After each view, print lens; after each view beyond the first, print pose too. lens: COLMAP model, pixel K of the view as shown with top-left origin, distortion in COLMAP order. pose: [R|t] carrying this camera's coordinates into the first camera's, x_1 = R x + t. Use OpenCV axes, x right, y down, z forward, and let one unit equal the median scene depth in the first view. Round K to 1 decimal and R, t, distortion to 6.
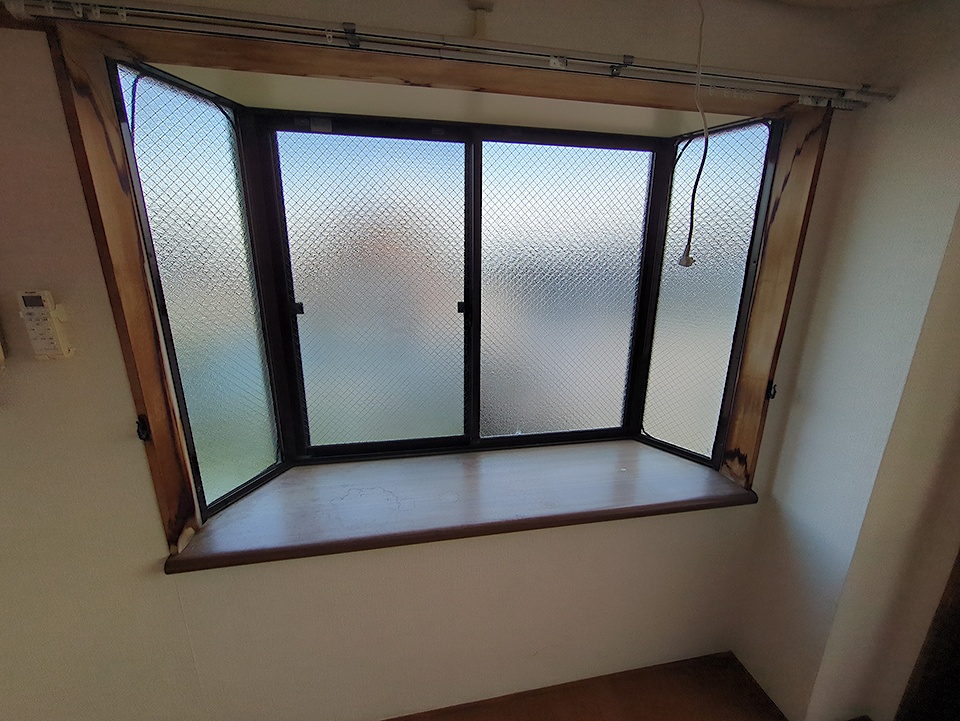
lens RADIAL K [[375.3, 0, 481.3], [0, 375.3, 361.0], [0, 0, 1]] dist [-0.001037, 0.000225]
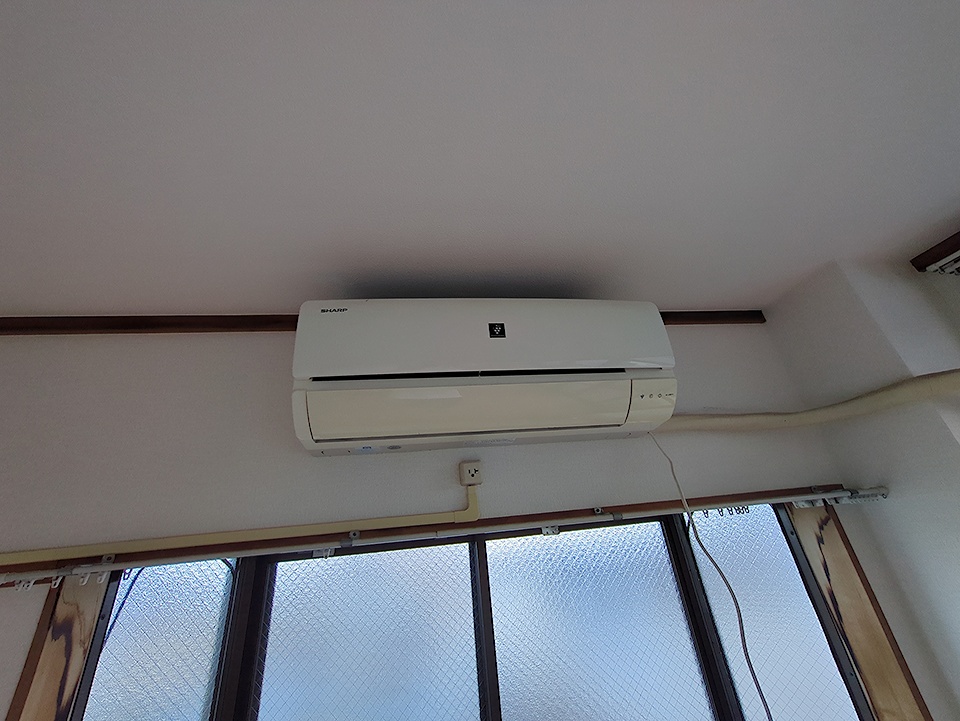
lens RADIAL K [[375.3, 0, 481.4], [0, 375.3, 363.7], [0, 0, 1]] dist [-0.001037, 0.000225]
pose [[0.993467, -0.113961, 0.006082, 0.048874], [0.090848, 0.757467, -0.646522, -0.385341], [0.069071, 0.642850, 0.762871, -0.063317]]
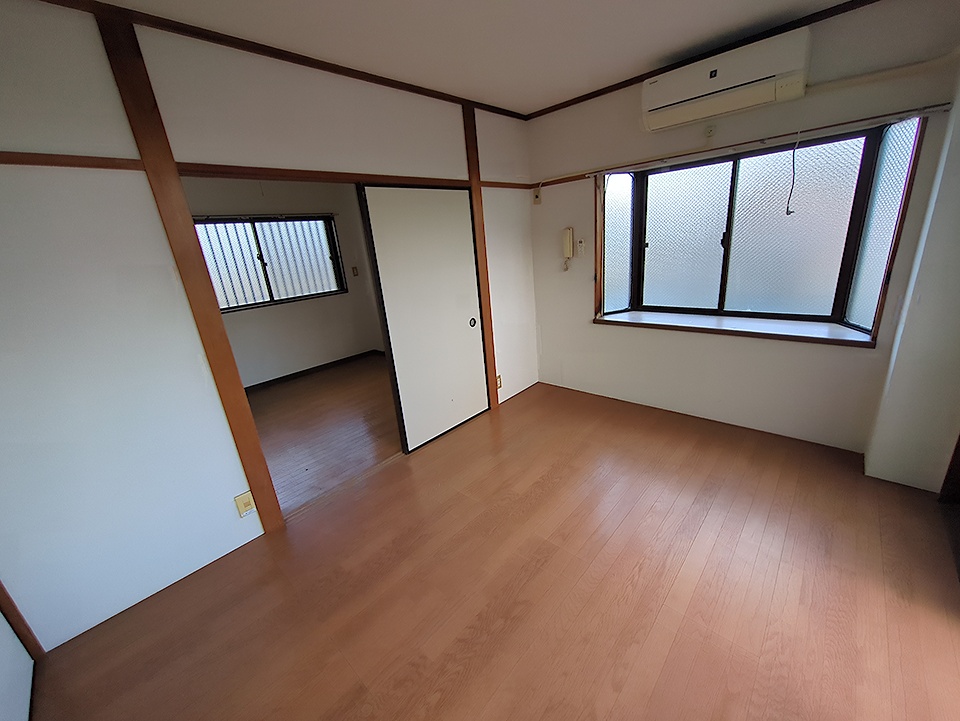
lens RADIAL K [[375.3, 0, 491.8], [0, 375.3, 358.0], [0, 0, 1]] dist [-0.001037, 0.000225]
pose [[0.607407, 0.186731, -0.772132, 1.282874], [-0.113086, 0.982407, 0.148623, 0.461632], [0.786300, -0.002958, 0.617837, -1.816401]]
